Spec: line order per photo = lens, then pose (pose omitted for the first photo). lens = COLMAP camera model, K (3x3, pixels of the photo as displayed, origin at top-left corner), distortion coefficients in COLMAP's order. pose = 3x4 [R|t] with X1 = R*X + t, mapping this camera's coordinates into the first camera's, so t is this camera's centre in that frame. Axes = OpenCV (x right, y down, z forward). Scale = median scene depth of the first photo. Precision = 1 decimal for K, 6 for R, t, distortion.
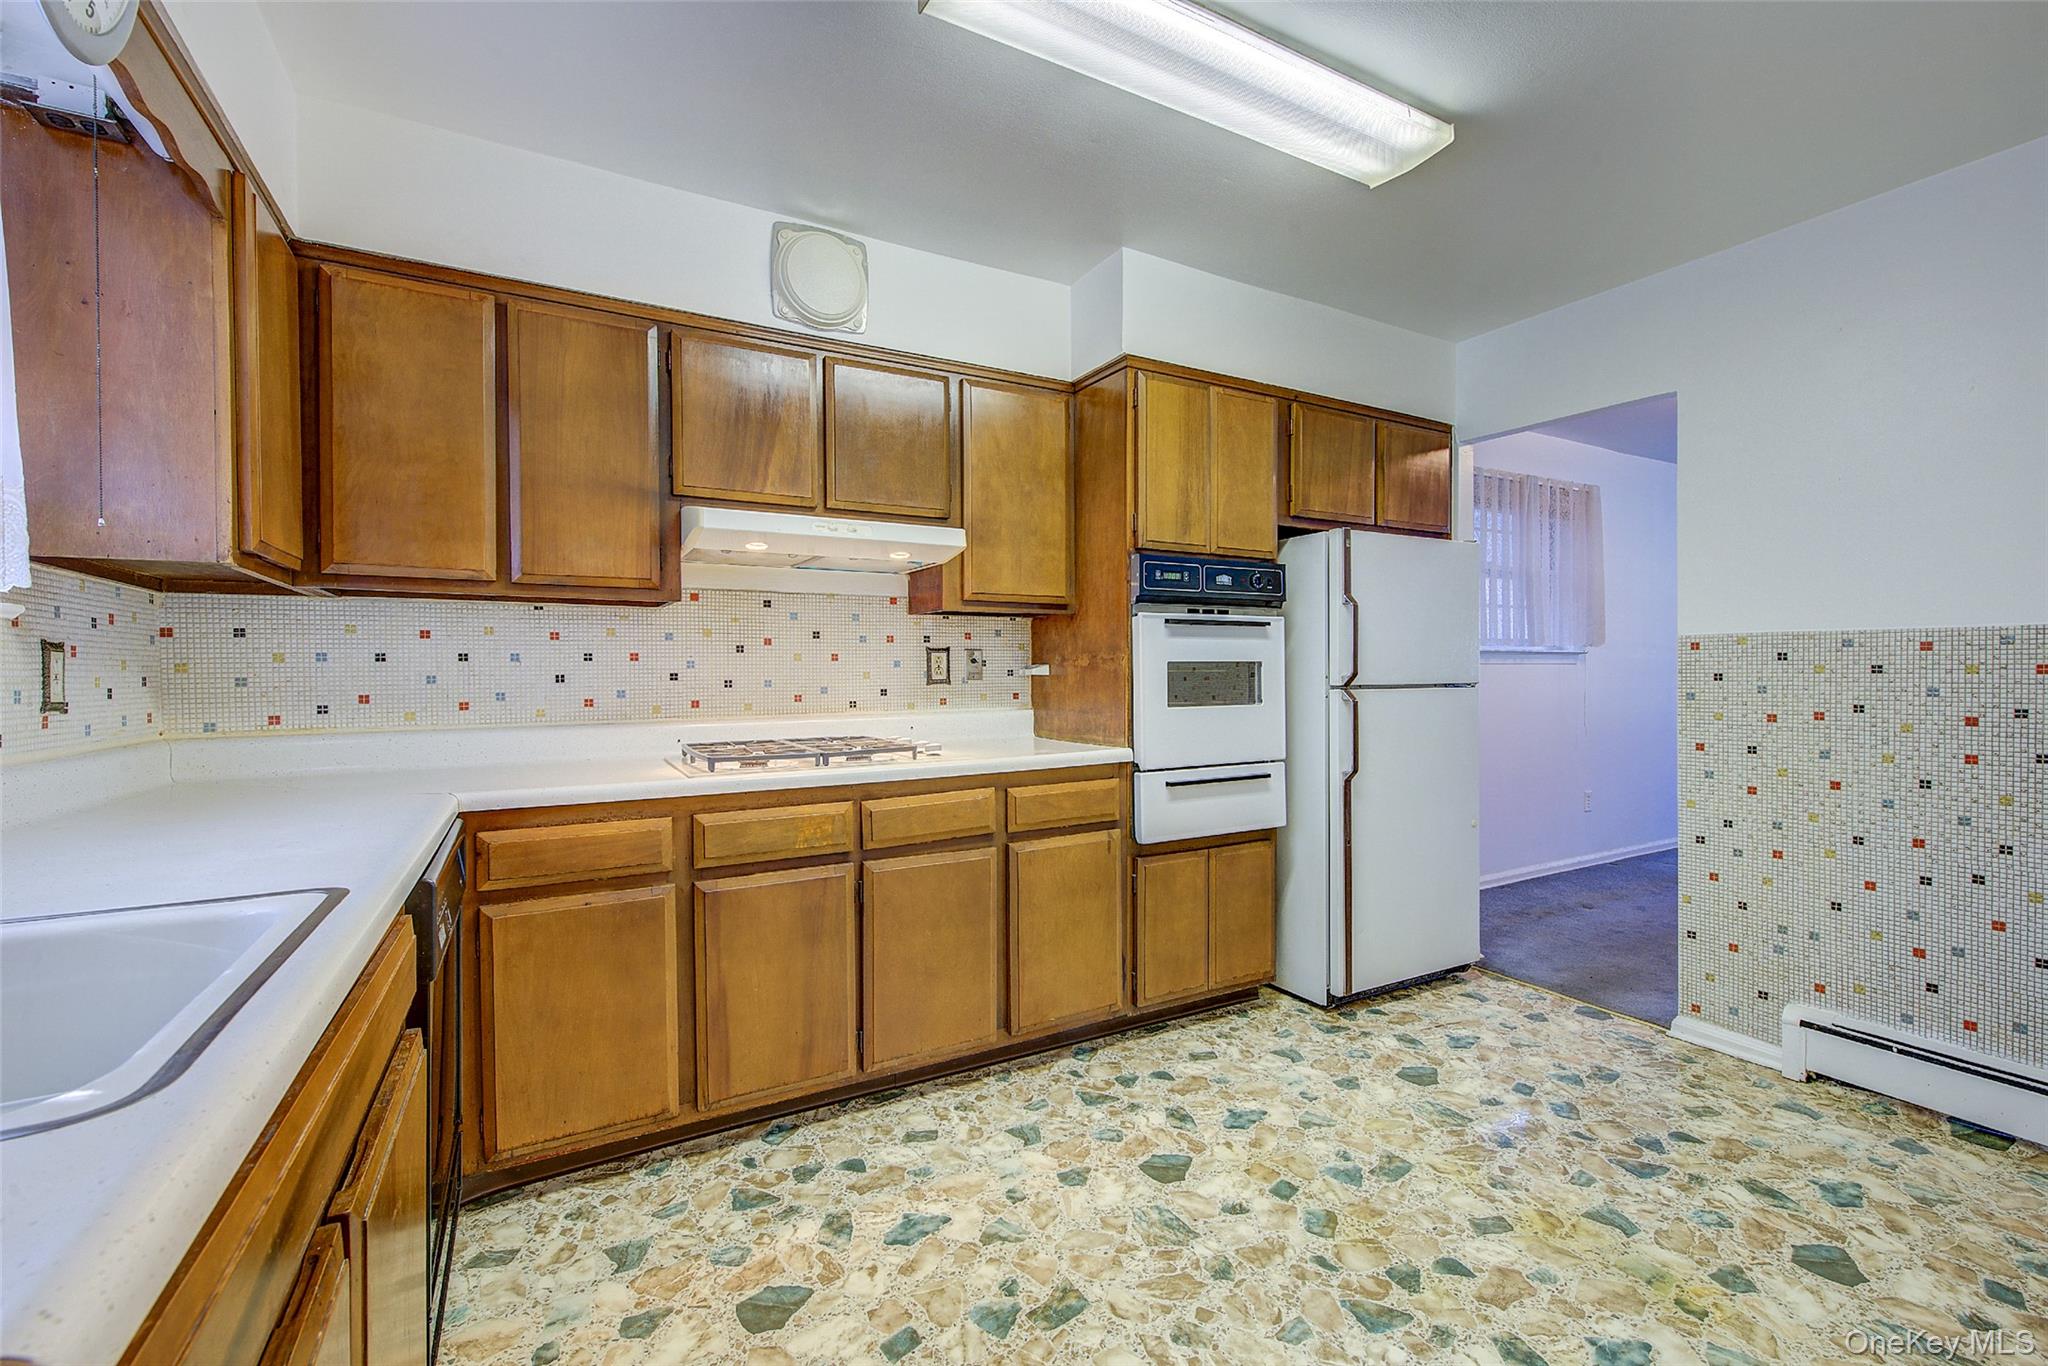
lens RADIAL K [[871.6, 0, 1030.1], [0, 871.6, 679.7], [0, 0, 1]] dist [0.003908, -0.000649]
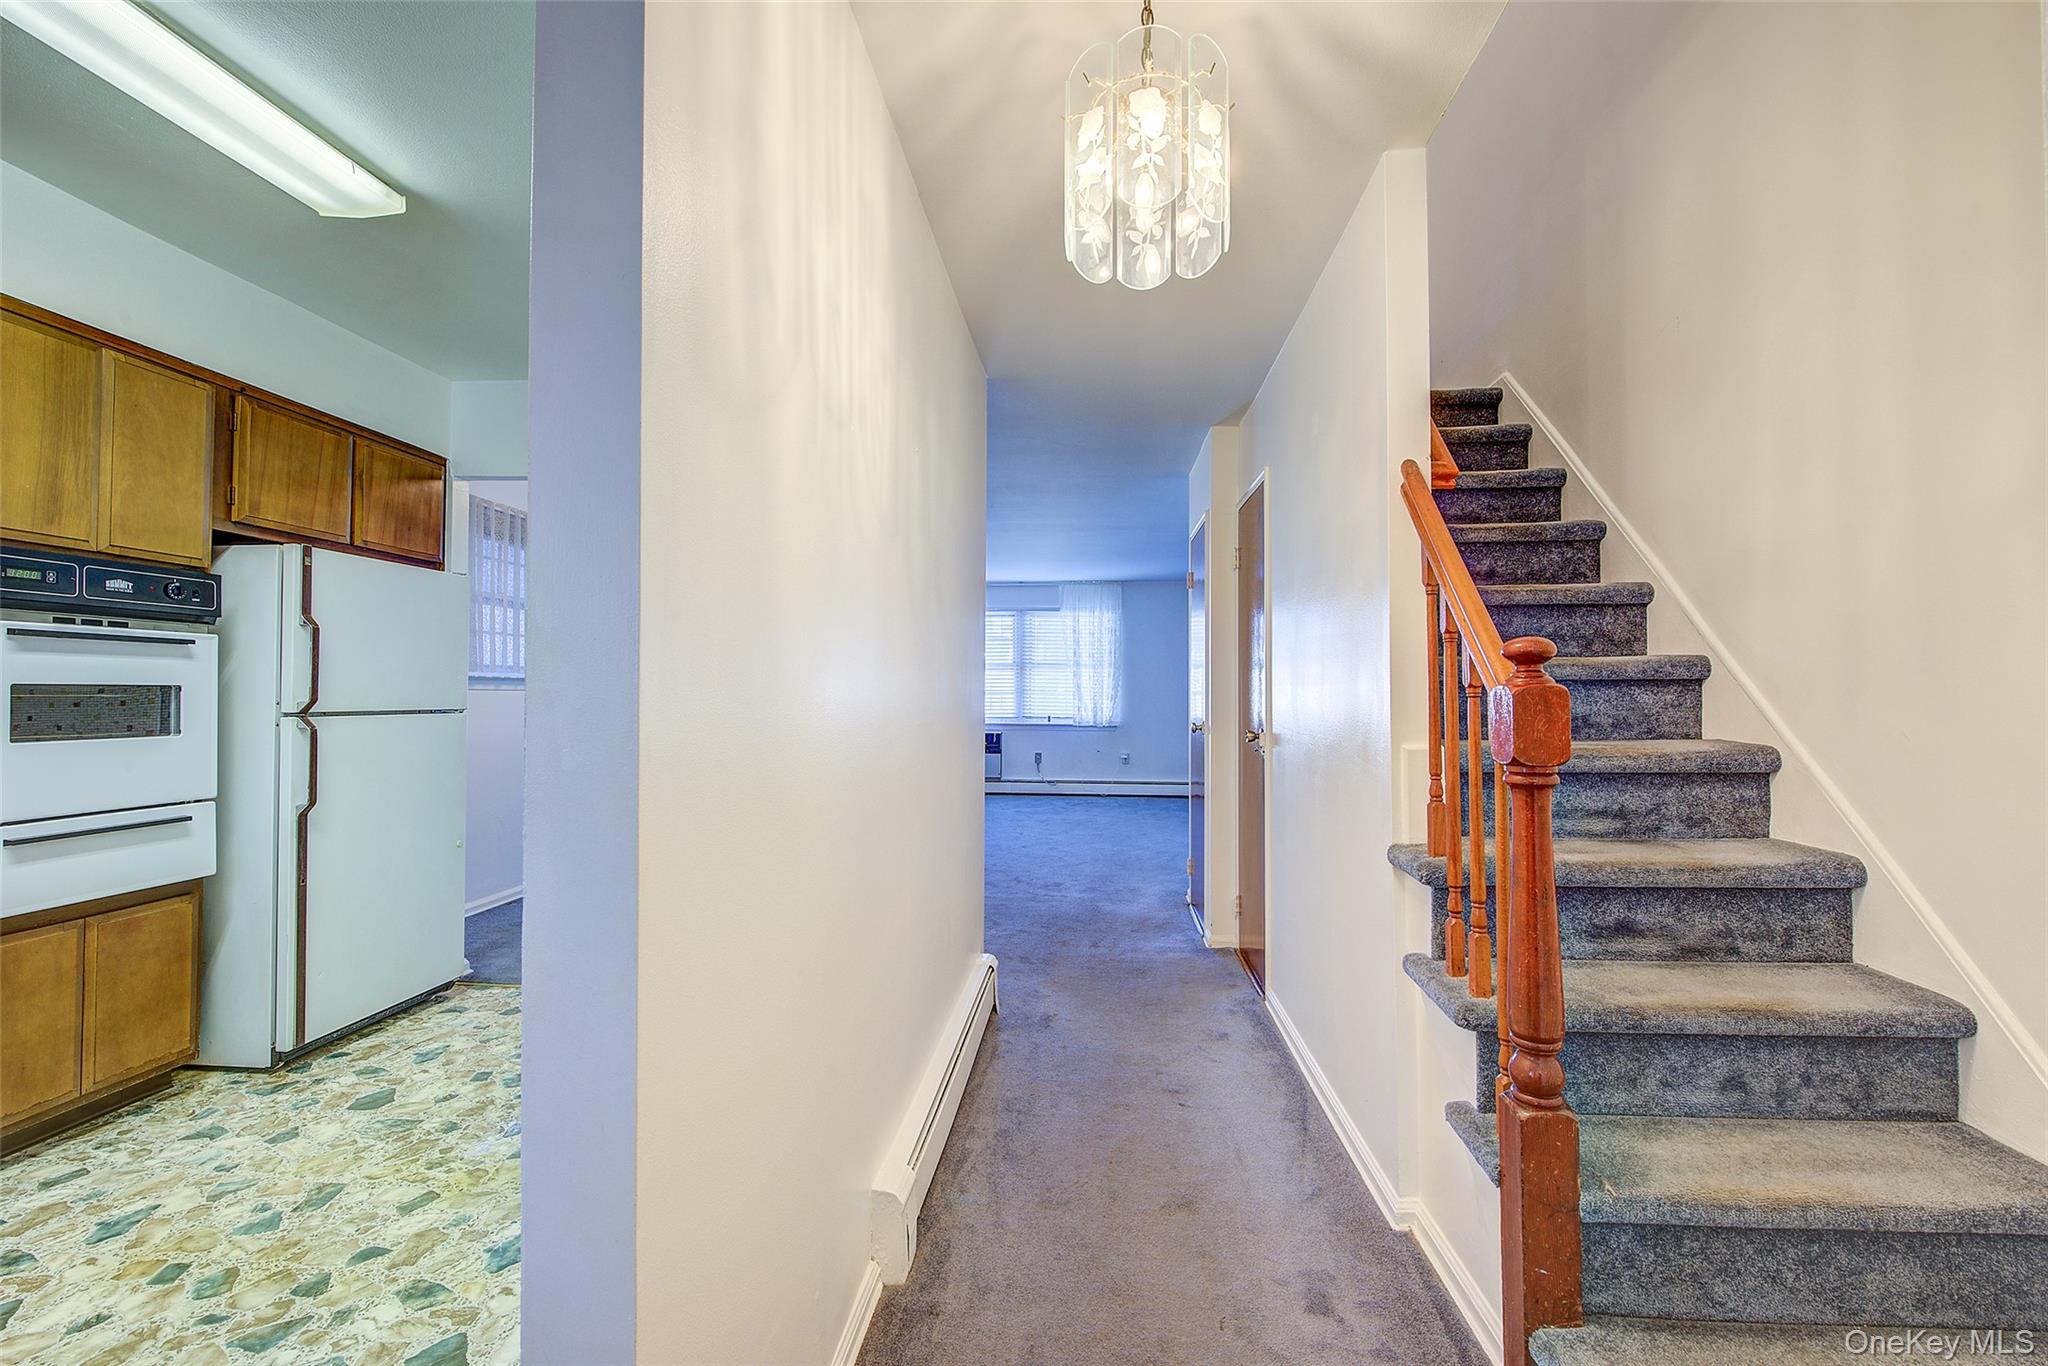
lens RADIAL K [[877.9, 0, 1028.9], [0, 877.9, 682.6], [0, 0, 1]] dist [-0.003973, -0.000510]
pose [[0.557314, 0.019304, 0.830077, 0.019773], [0.000094, 0.999728, -0.023312, -0.004290], [-0.830302, 0.013070, 0.557161, -0.191327]]
